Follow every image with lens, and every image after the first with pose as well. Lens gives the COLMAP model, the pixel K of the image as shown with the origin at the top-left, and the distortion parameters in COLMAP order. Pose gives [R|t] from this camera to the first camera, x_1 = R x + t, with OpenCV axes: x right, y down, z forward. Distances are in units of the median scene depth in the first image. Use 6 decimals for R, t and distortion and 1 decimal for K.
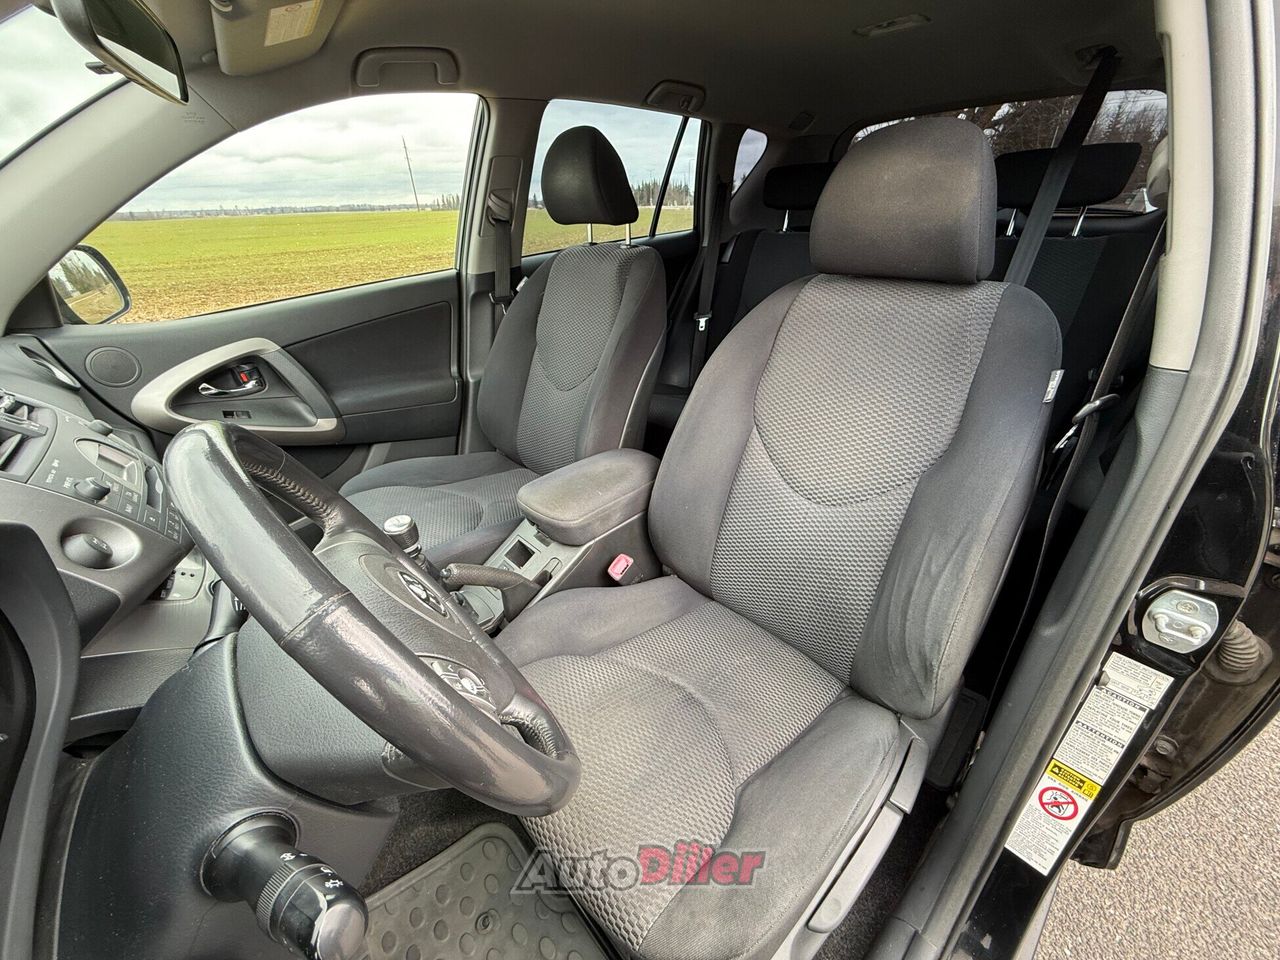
lens RADIAL K [[509.3, 0, 637.2], [0, 509.3, 481.3], [0, 0, 1]] dist [0.003195, -0.001046]
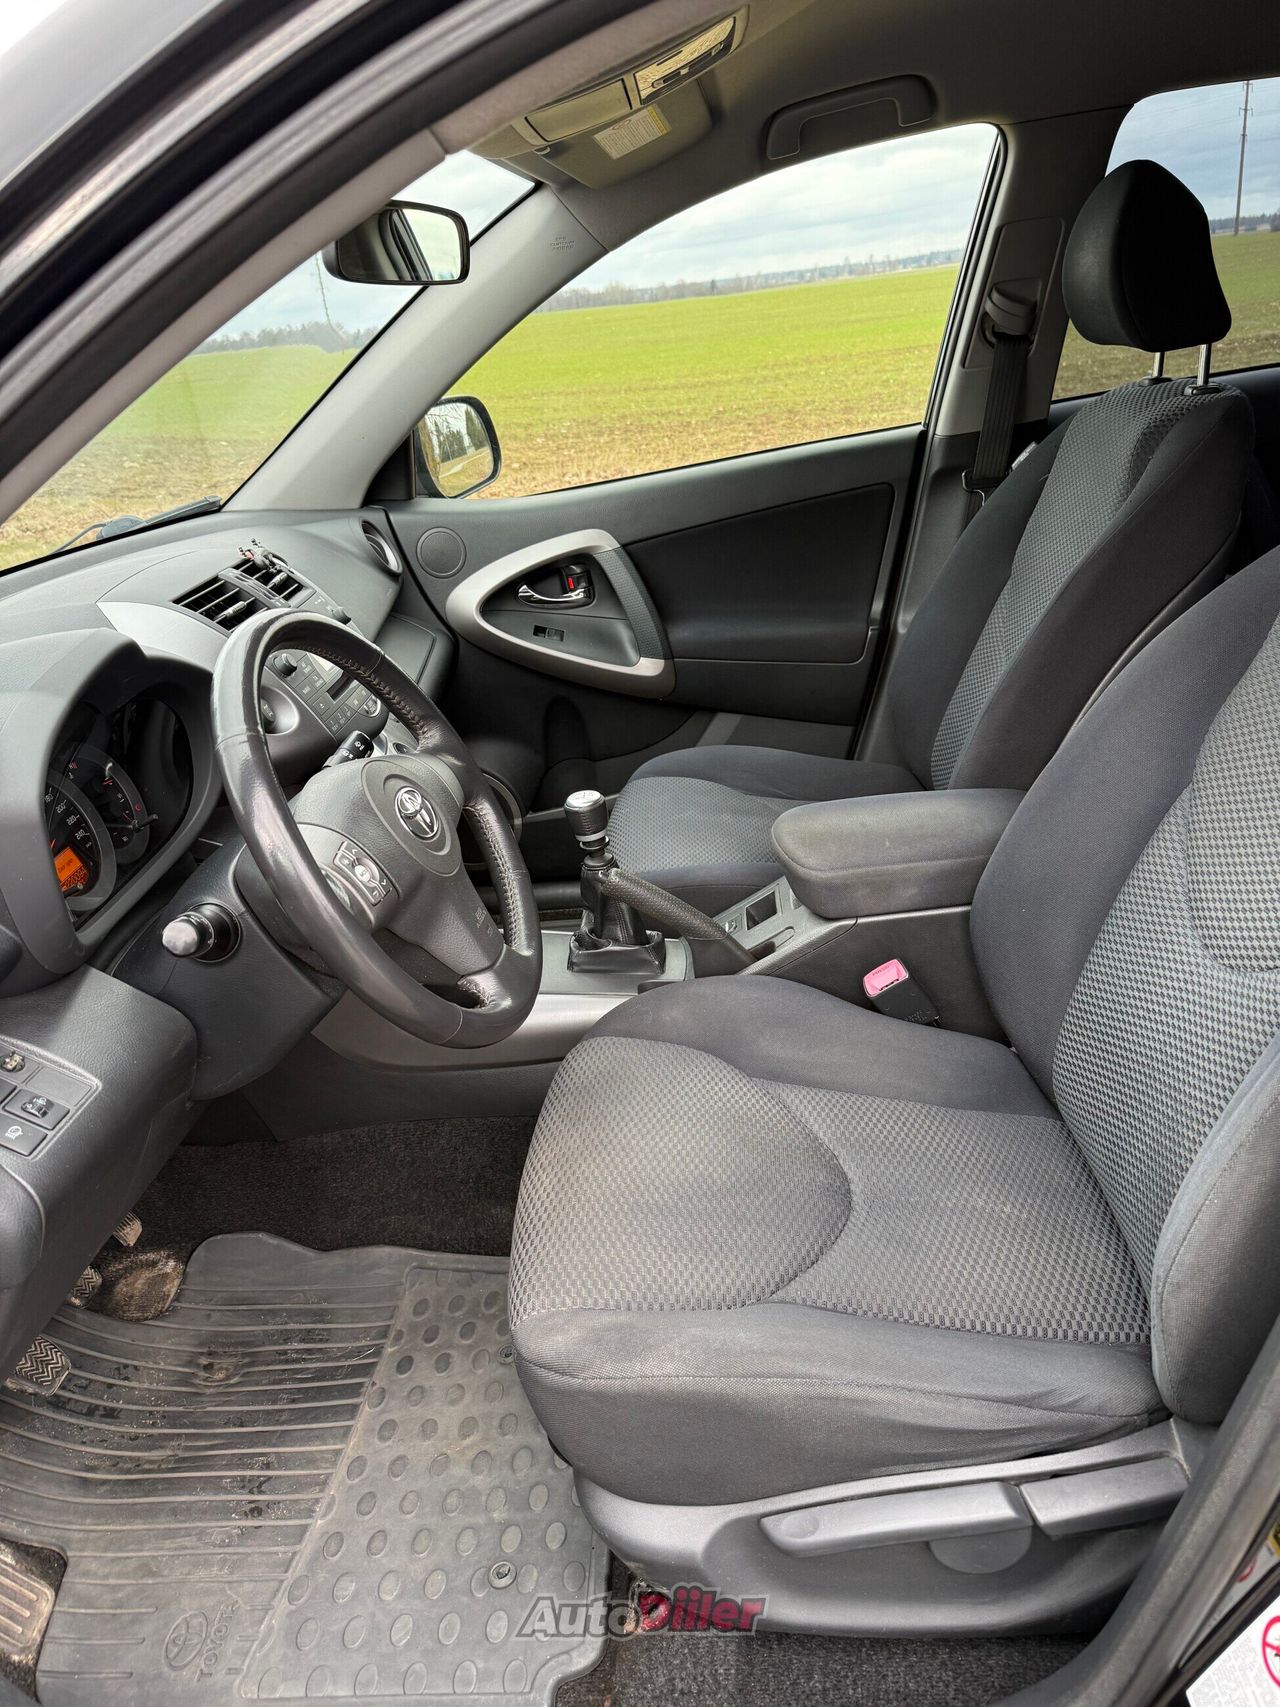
lens RADIAL K [[1208.6, 0, 632.4], [0, 1208.6, 863.4], [0, 0, 1]] dist [0.051307, -0.042027]
pose [[0.705992, 0.253761, -0.661196, 0.470624], [-0.261739, 0.960994, 0.089350, -0.000770], [0.658079, 0.109980, 0.744873, -0.145960]]
